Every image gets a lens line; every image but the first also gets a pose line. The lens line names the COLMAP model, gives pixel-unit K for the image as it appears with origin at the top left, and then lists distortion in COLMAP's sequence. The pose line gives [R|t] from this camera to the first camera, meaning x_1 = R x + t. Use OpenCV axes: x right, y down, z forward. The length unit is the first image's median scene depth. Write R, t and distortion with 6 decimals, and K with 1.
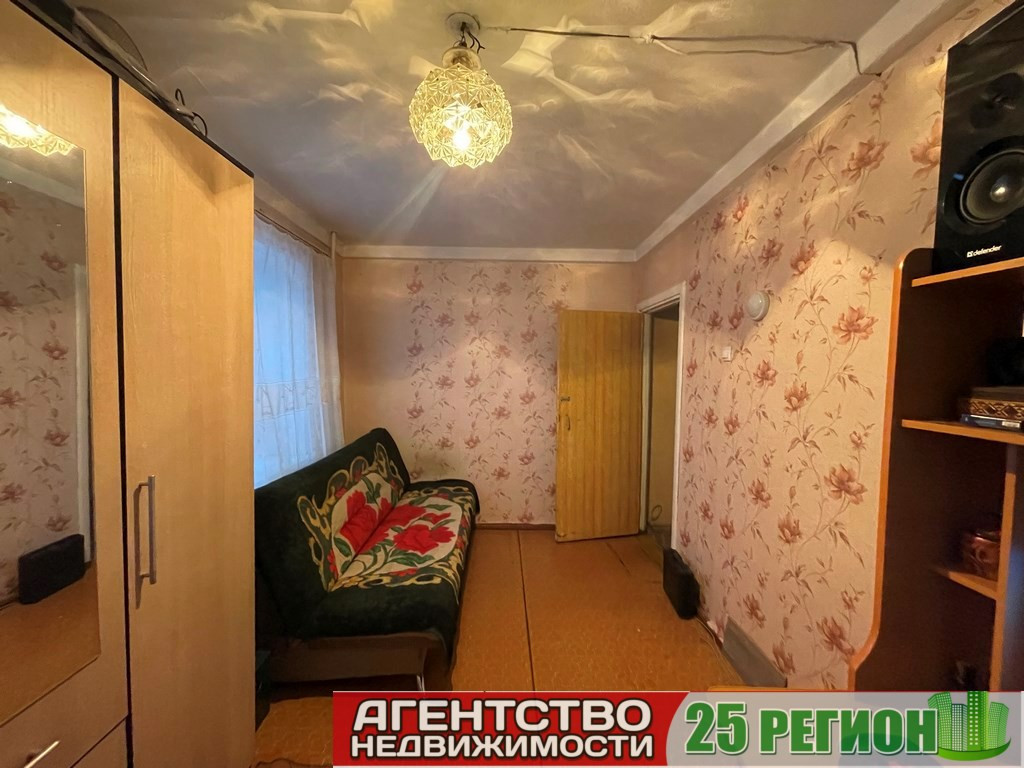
lens RADIAL K [[412.2, 0, 512.0], [0, 412.2, 384.0], [0, 0, 1]] dist [-0.001356, -0.000278]
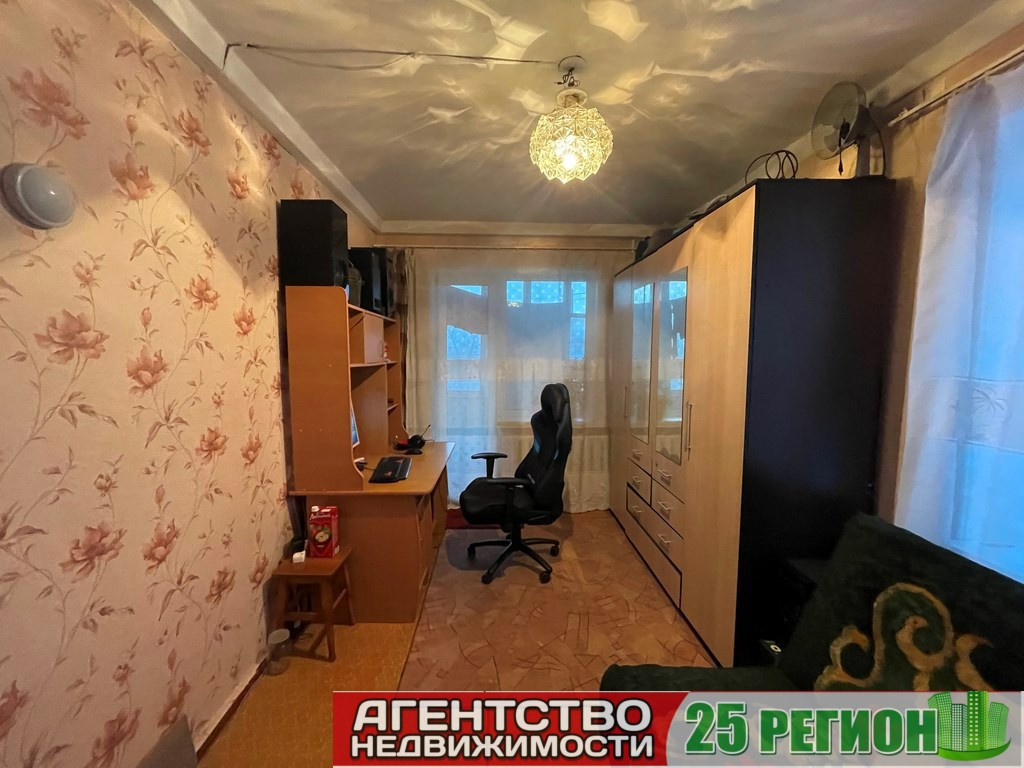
lens RADIAL K [[412.2, 0, 512.0], [0, 412.2, 384.0], [0, 0, 1]] dist [-0.001356, -0.000278]
pose [[-0.999431, -0.024697, -0.022957, 0.055660], [-0.027092, 0.993488, 0.110671, -0.048850], [0.020074, 0.111231, -0.993592, 1.959511]]
